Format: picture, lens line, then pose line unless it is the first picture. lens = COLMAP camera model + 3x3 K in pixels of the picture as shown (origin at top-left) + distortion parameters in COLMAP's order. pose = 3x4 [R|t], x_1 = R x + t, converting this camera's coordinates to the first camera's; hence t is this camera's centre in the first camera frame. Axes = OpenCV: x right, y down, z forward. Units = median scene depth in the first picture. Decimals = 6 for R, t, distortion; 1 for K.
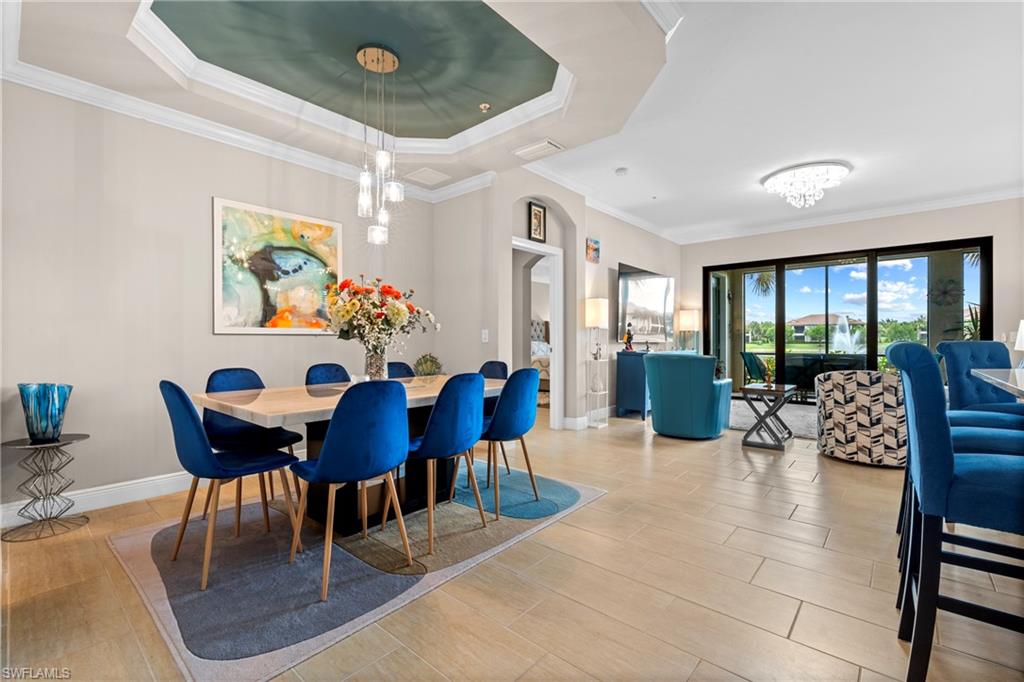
lens RADIAL K [[450.6, 0, 510.1], [0, 450.6, 341.1], [0, 0, 1]] dist [-0.009584, 0.000819]
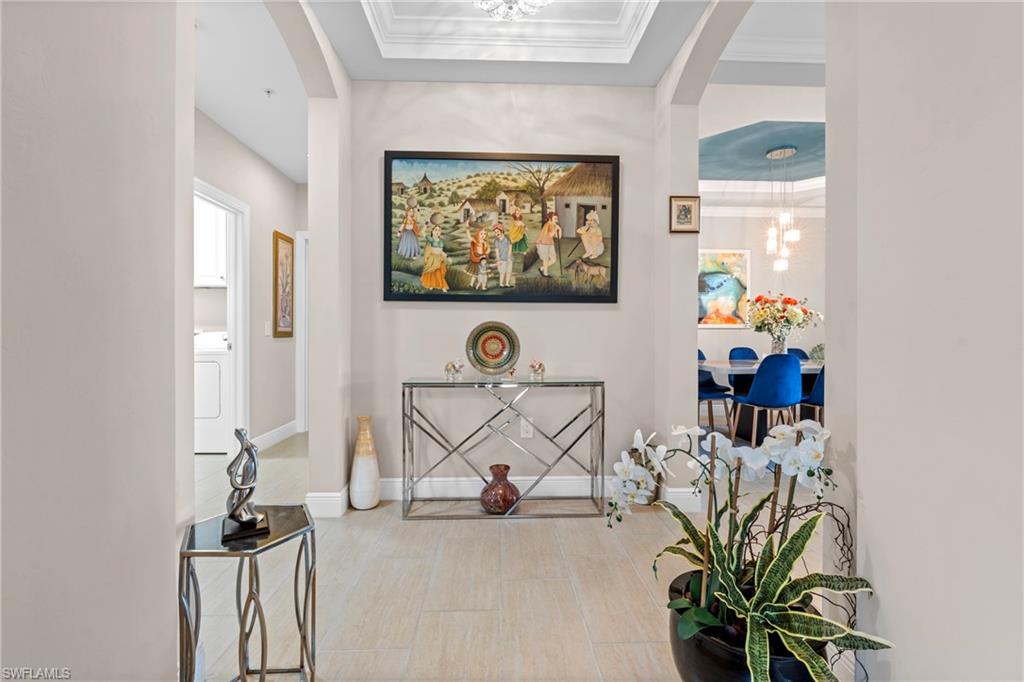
lens RADIAL K [[450.6, 0, 512.0], [0, 450.6, 333.9], [0, 0, 1]] dist [-0.009584, 0.000819]
pose [[0.692055, 0.005465, -0.721824, 0.188784], [-0.002645, 0.999984, 0.005034, -0.002115], [0.721840, -0.001575, 0.692059, -0.759399]]
